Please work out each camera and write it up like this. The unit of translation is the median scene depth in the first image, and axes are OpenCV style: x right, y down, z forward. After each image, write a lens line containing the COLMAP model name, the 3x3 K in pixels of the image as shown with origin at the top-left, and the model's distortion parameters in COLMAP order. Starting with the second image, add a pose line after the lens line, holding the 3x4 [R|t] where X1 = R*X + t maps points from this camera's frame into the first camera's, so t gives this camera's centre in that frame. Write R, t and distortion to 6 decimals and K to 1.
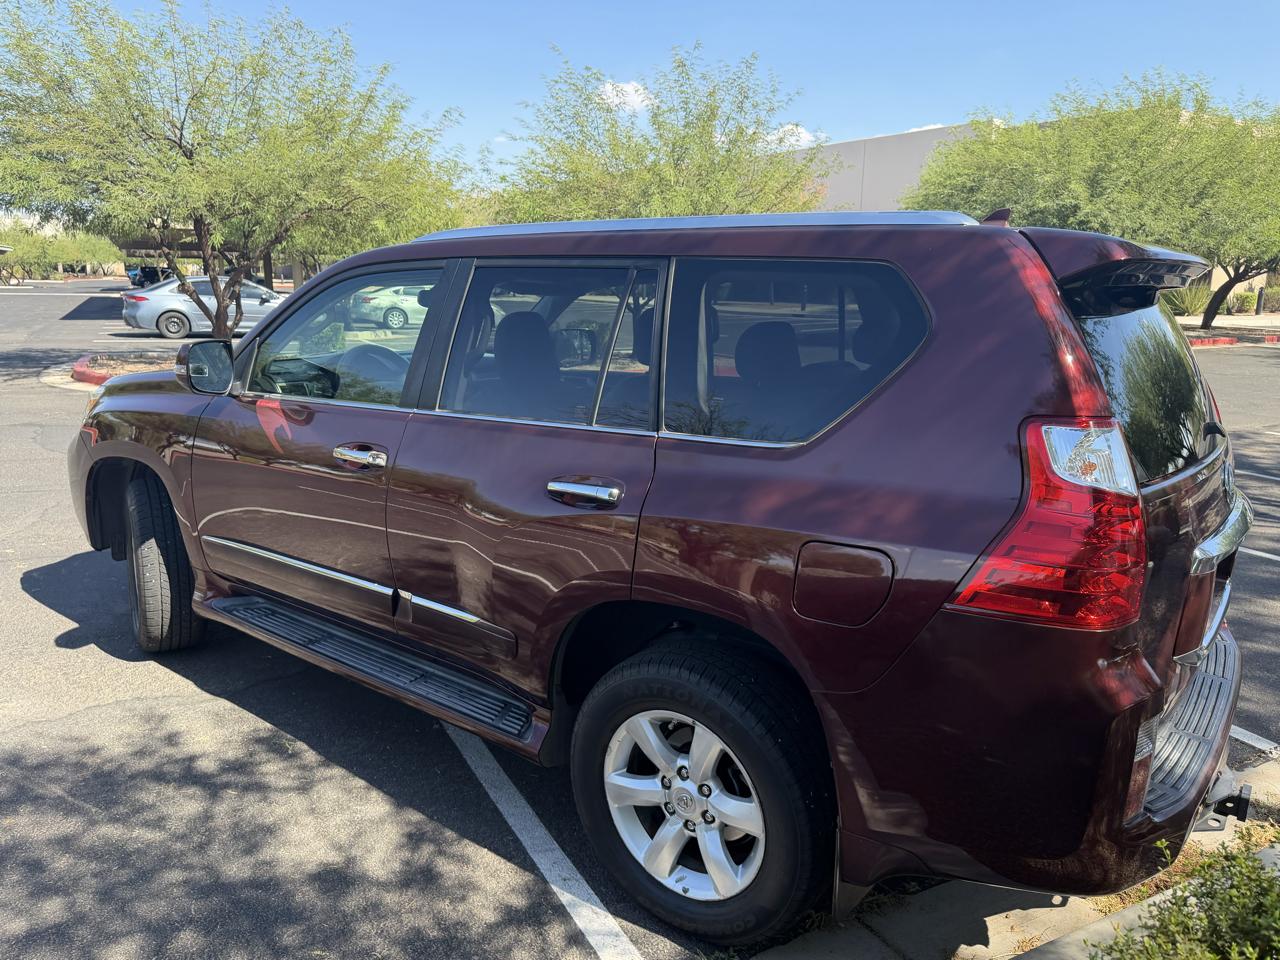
lens RADIAL K [[922.5, 0, 640.0], [0, 922.5, 480.0], [0, 0, 1]] dist [0.004305, -0.001122]
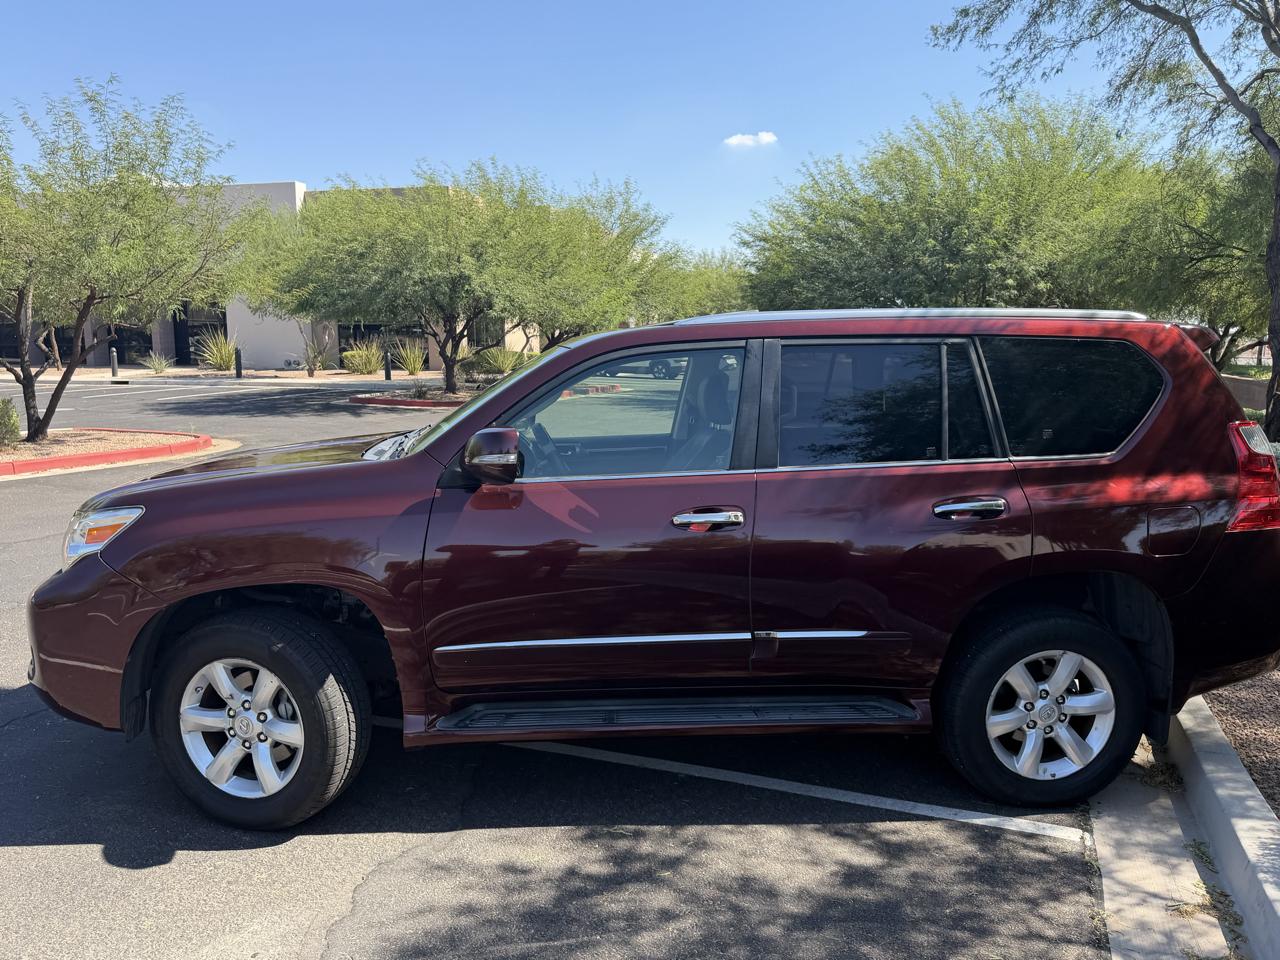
lens RADIAL K [[979.3, 0, 640.0], [0, 979.3, 480.0], [0, 0, 1]] dist [0.077590, -0.084381]
pose [[0.732365, -0.100602, 0.673439, -1.127895], [0.148999, 0.988733, -0.014334, -0.065569], [-0.664410, 0.110839, 0.739103, 0.189936]]
